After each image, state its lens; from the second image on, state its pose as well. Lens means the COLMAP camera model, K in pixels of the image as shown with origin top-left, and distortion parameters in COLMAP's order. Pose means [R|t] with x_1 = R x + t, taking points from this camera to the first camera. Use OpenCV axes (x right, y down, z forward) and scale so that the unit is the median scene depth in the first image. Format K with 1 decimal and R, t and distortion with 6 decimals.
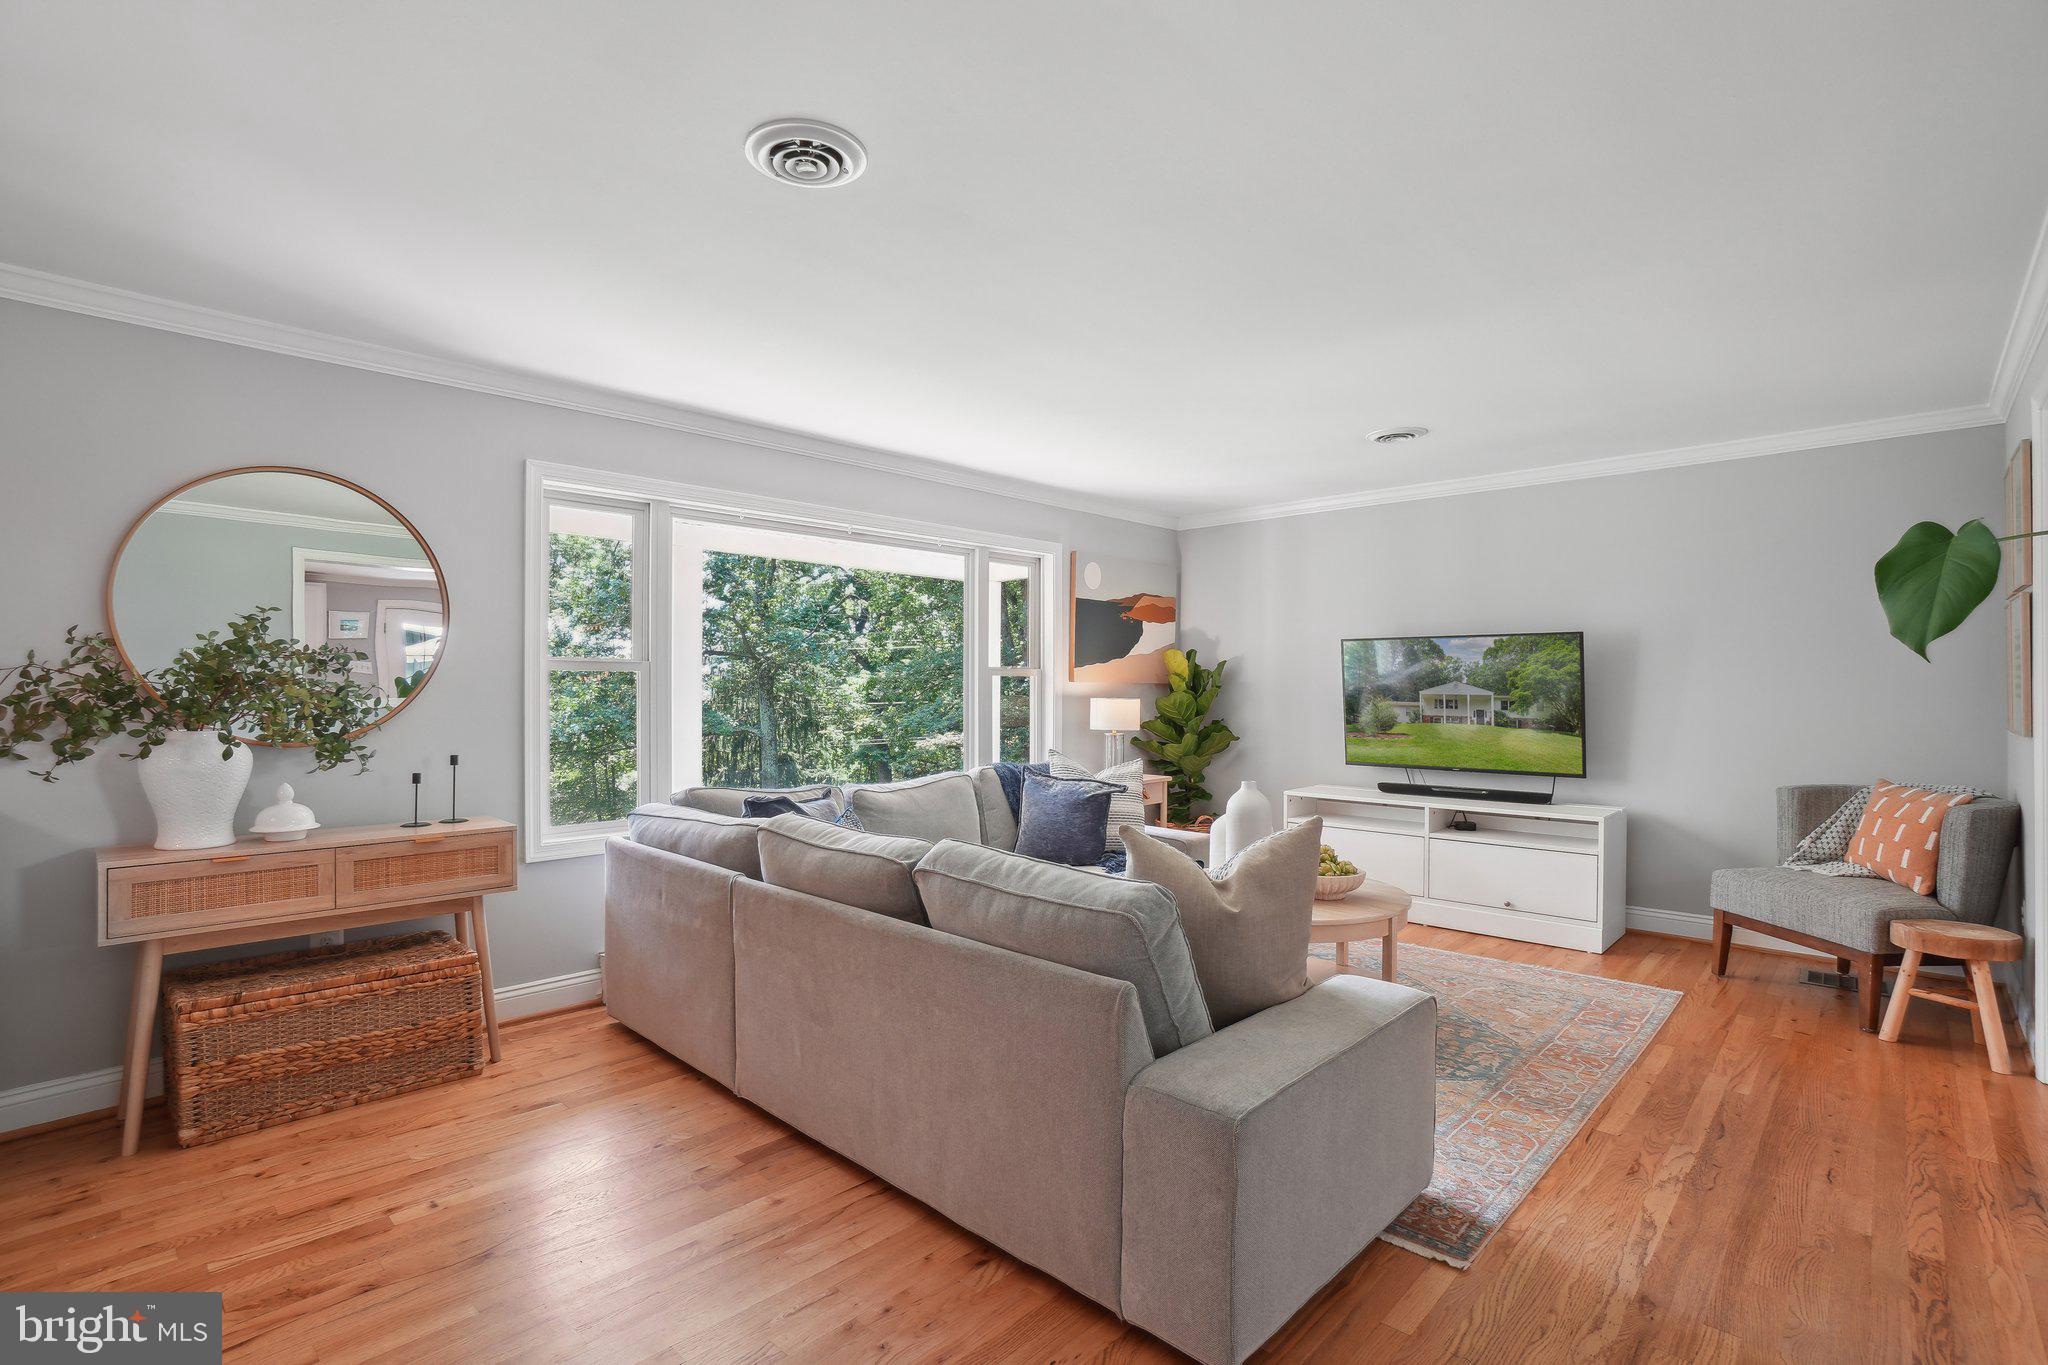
lens RADIAL K [[935.4, 0, 1039.2], [0, 935.4, 677.0], [0, 0, 1]] dist [-0.032859, 0.000693]
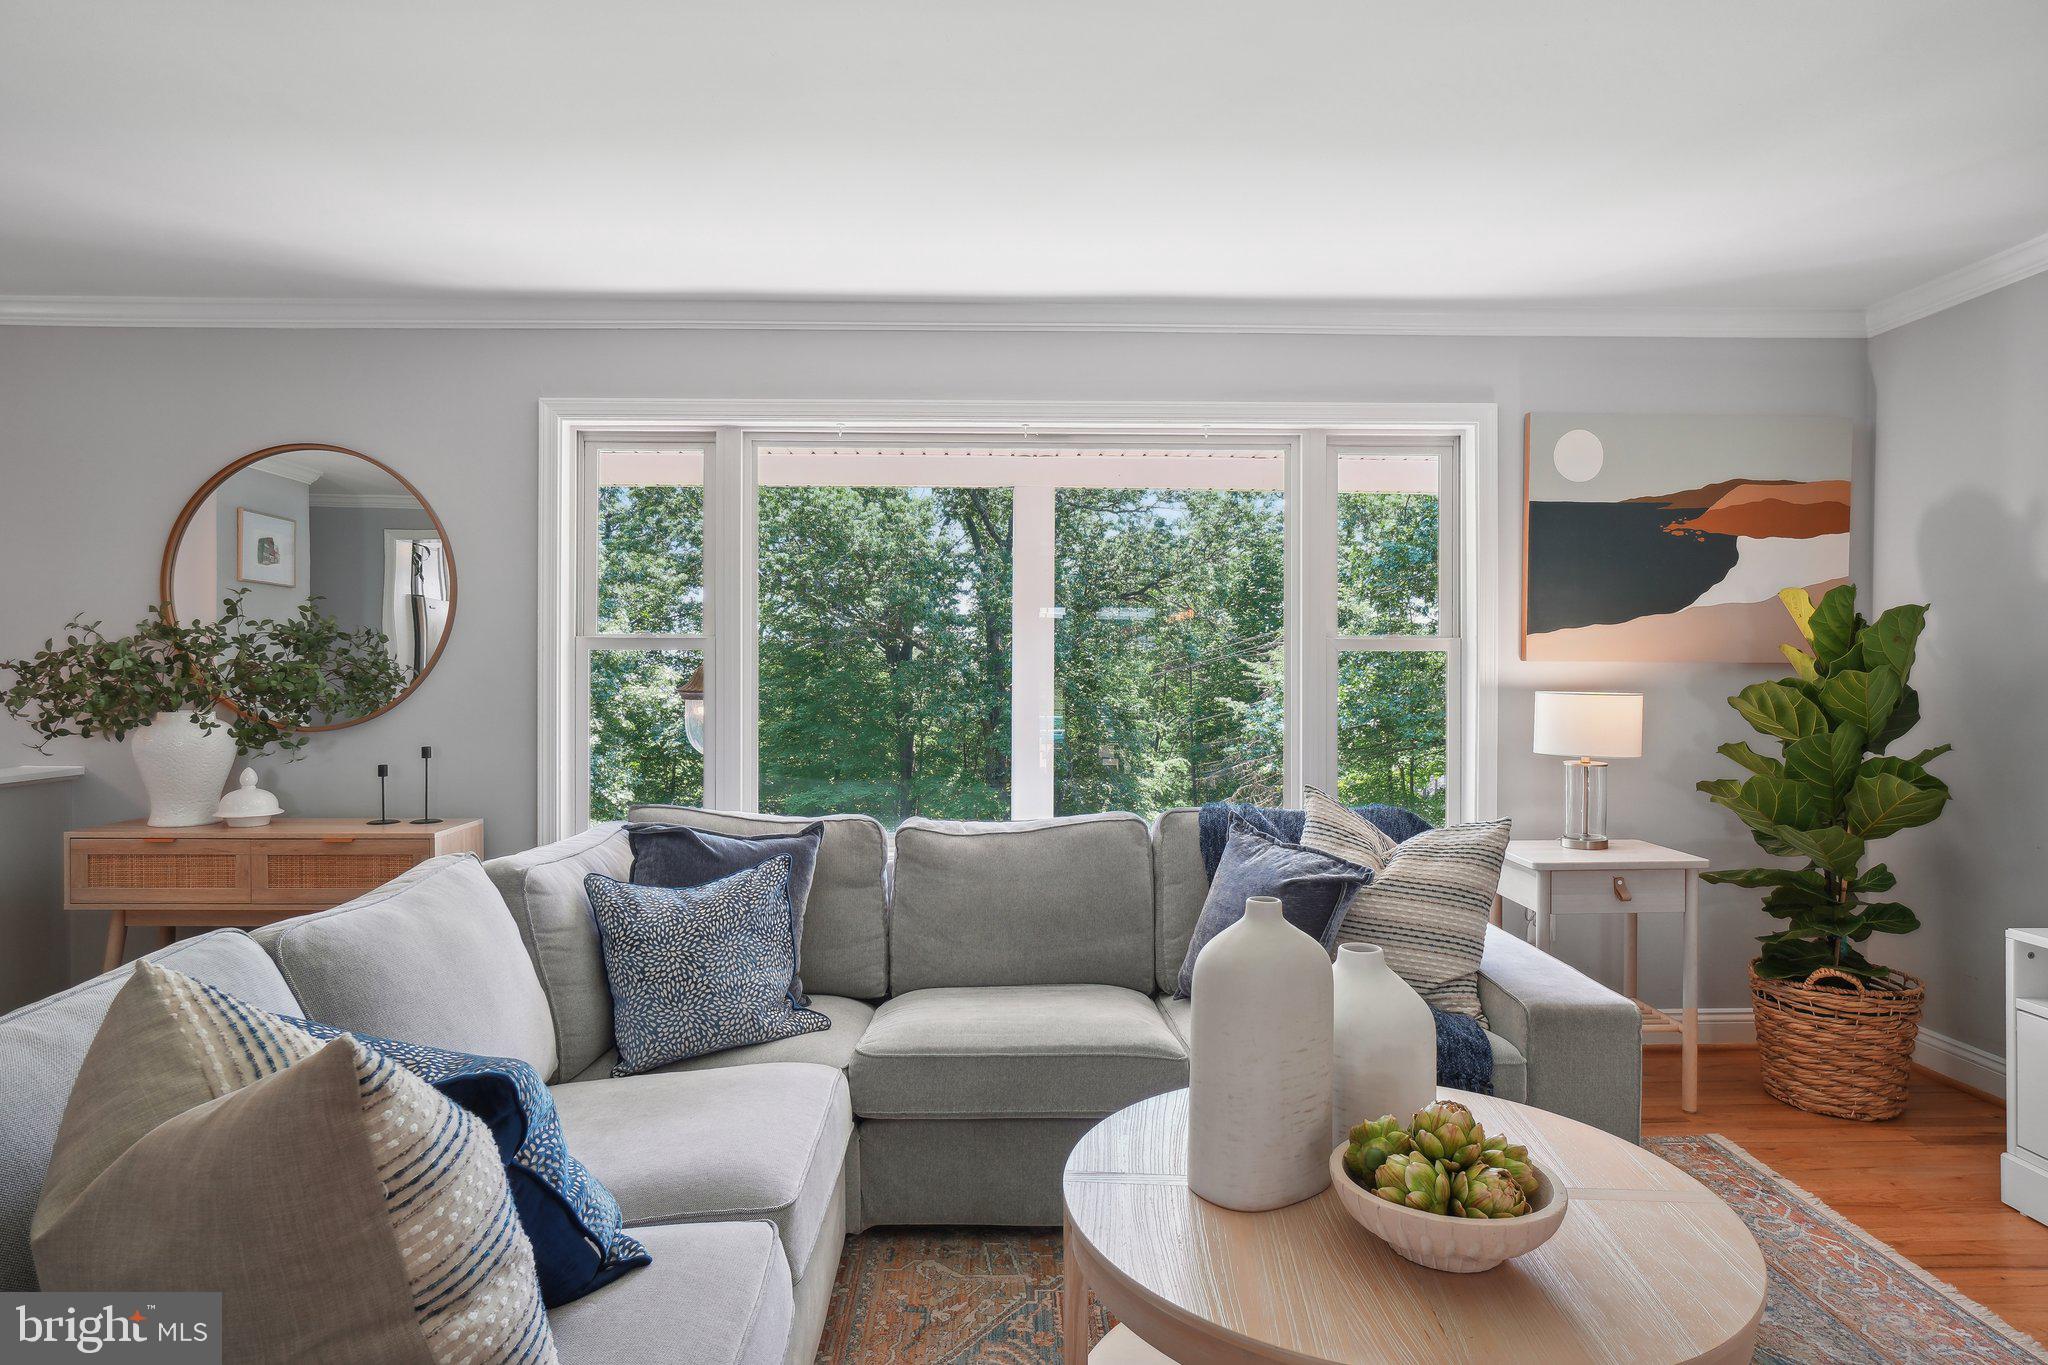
lens RADIAL K [[1181.2, 0, 1025.3], [0, 1181.2, 672.6], [0, 0, 1]] dist [-0.010455, -0.000577]
pose [[0.709087, 0.000962, -0.705120, 0.305588], [0.006693, 0.999945, 0.008094, 0.004589], [0.705089, -0.010459, 0.709041, 0.327285]]
